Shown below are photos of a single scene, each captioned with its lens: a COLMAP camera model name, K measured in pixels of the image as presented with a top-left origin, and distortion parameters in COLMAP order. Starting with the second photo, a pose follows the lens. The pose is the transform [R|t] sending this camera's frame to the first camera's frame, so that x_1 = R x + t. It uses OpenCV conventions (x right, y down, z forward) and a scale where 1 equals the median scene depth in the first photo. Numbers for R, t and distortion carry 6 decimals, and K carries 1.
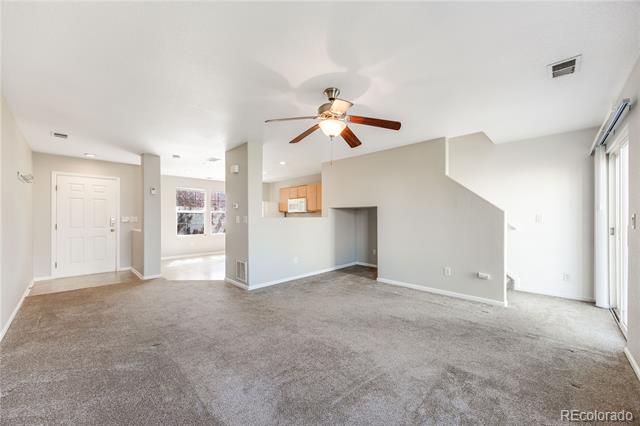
lens RADIAL K [[246.1, 0, 322.1], [0, 246.1, 214.9], [0, 0, 1]] dist [0.000410, 0.000039]
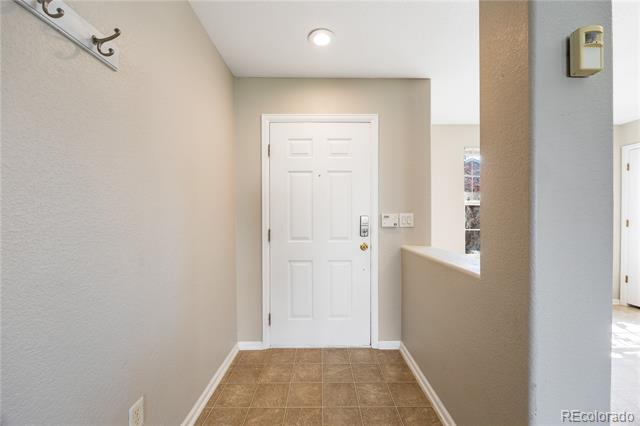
lens RADIAL K [[246.1, 0, 320.4], [0, 246.1, 215.9], [0, 0, 1]] dist [0.000410, 0.000039]
pose [[0.694028, -0.001182, -0.719947, -0.611422], [0.005512, 0.999978, 0.003671, 0.009655], [0.719927, -0.006517, 0.694019, 0.669890]]
